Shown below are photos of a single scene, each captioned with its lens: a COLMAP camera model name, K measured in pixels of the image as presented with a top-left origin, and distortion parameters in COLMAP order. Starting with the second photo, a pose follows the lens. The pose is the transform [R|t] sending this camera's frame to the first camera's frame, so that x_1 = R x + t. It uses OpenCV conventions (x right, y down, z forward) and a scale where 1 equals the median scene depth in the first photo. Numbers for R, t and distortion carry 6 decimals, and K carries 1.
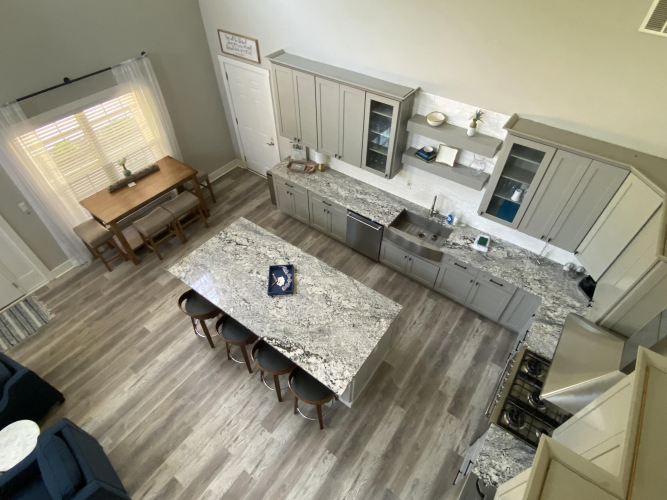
lens RADIAL K [[361.6, 0, 333.5], [0, 361.6, 250.0], [0, 0, 1]] dist [0.000527, -0.002770]
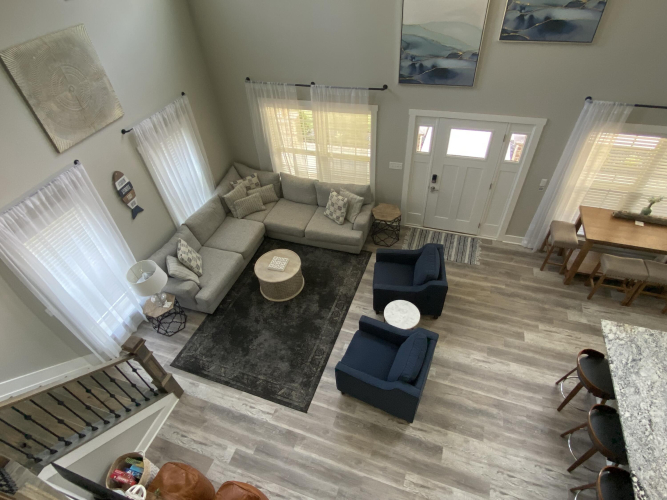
lens RADIAL K [[361.6, 0, 333.5], [0, 361.6, 250.0], [0, 0, 1]] dist [0.000527, -0.002770]
pose [[0.294149, 0.644513, -0.705747, -0.118993], [-0.653750, 0.674332, 0.343347, 0.059550], [0.697199, 0.360387, 0.619705, -0.071291]]
